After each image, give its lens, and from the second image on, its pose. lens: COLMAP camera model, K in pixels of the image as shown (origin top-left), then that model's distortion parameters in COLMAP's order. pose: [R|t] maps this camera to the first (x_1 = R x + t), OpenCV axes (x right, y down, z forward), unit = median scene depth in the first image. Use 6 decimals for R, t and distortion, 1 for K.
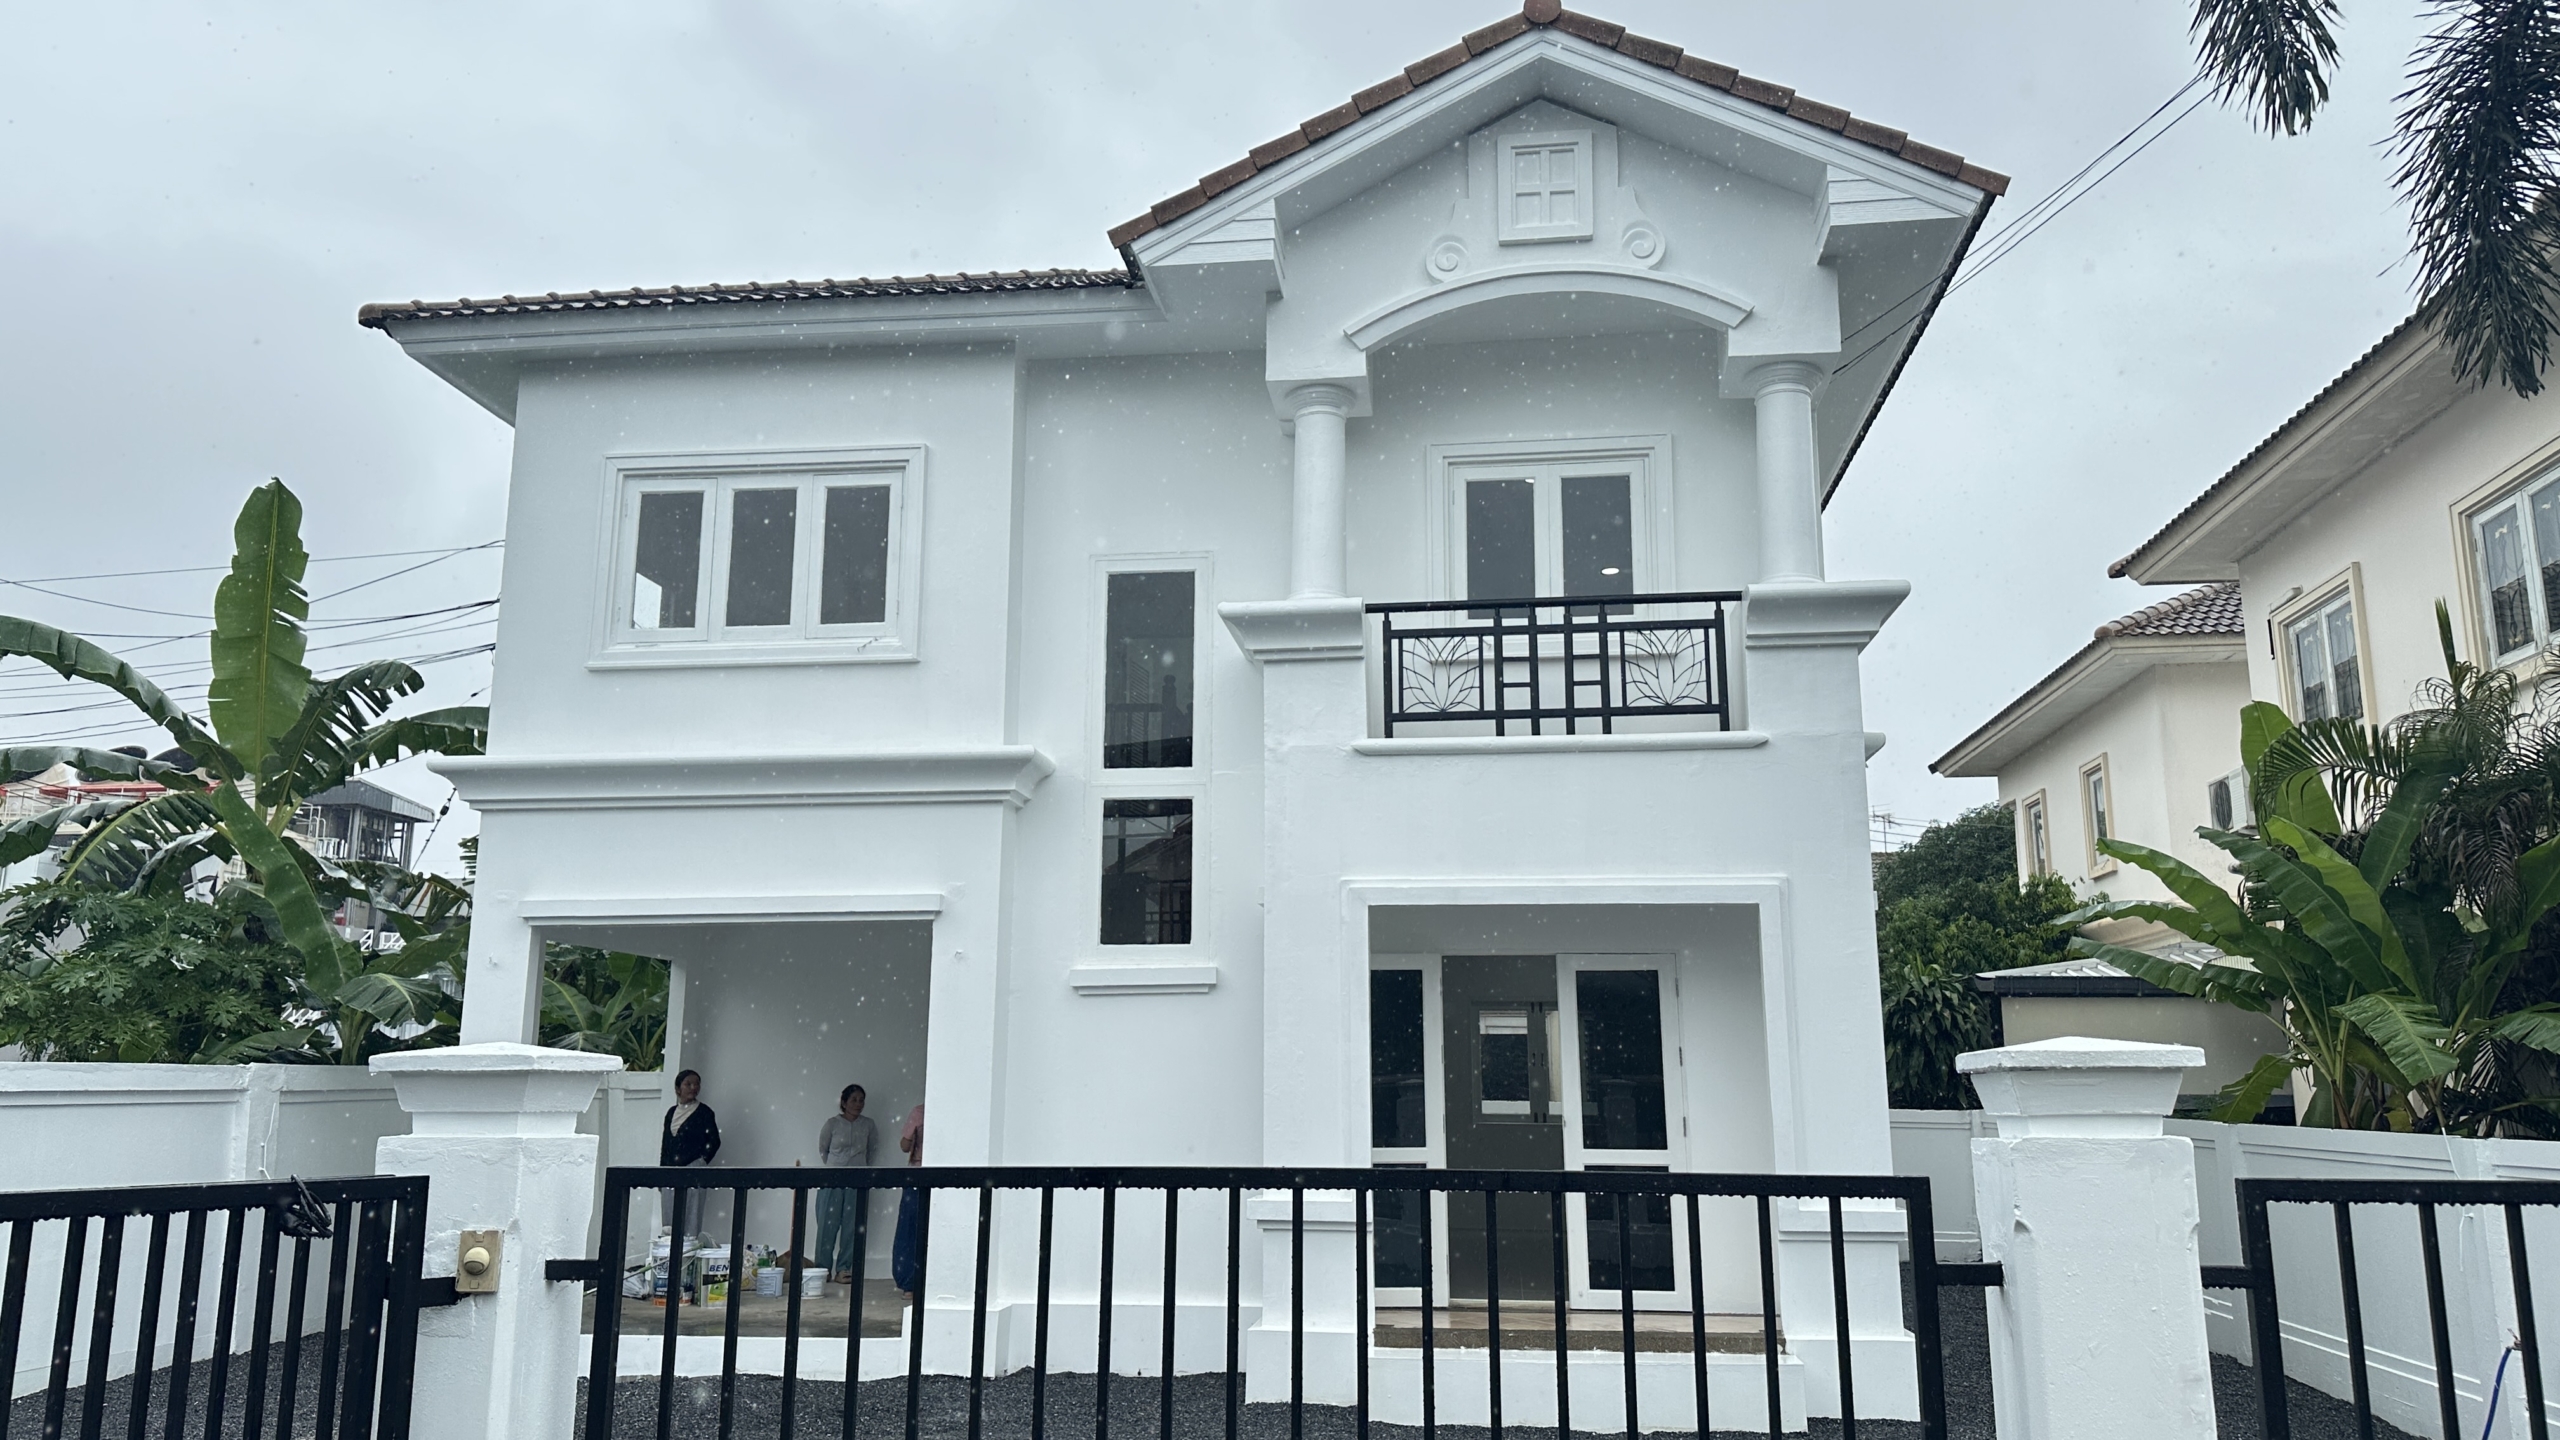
lens RADIAL K [[1822.0, 0, 1280.0], [0, 1822.0, 720.0], [0, 0, 1]] dist [0.153686, -0.344531]
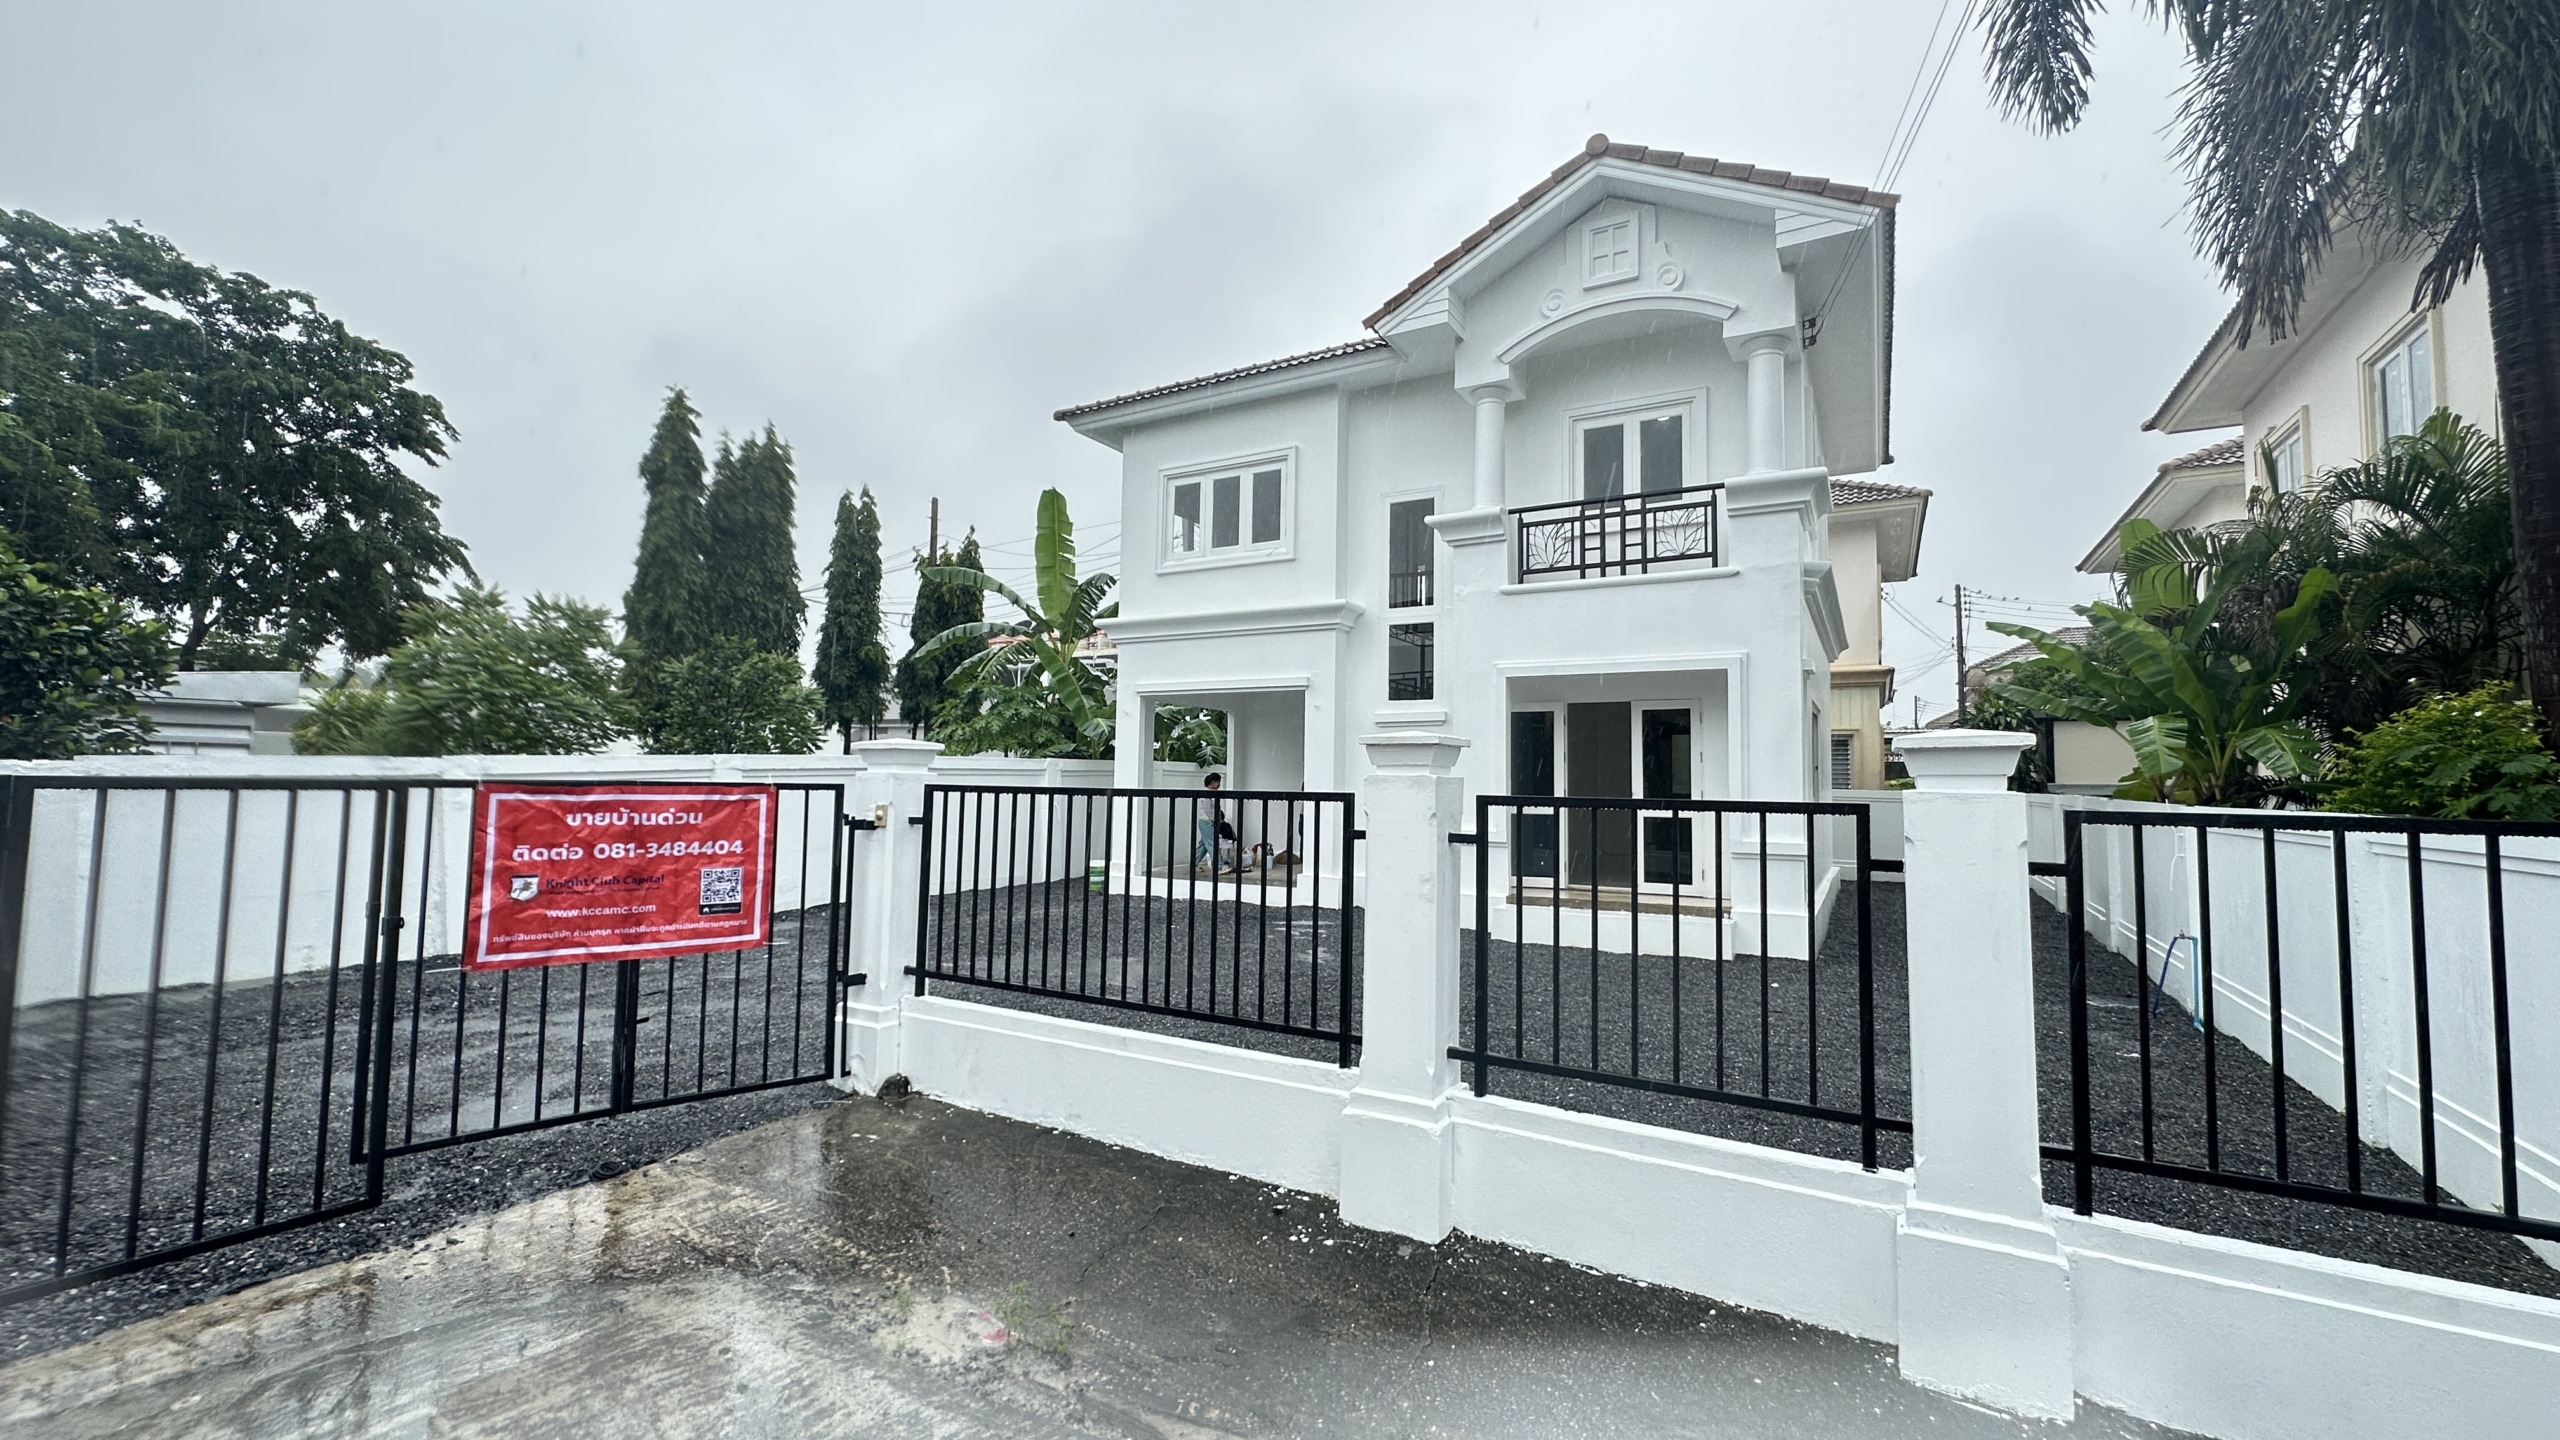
lens RADIAL K [[1029.5, 0, 1276.9], [0, 1029.5, 707.3], [0, 0, 1]] dist [-0.016774, -0.000019]
pose [[0.917655, -0.018633, -0.396941, 0.230114], [0.070658, 0.990633, 0.116846, -0.005115], [0.391046, -0.135272, 0.910376, -0.034758]]
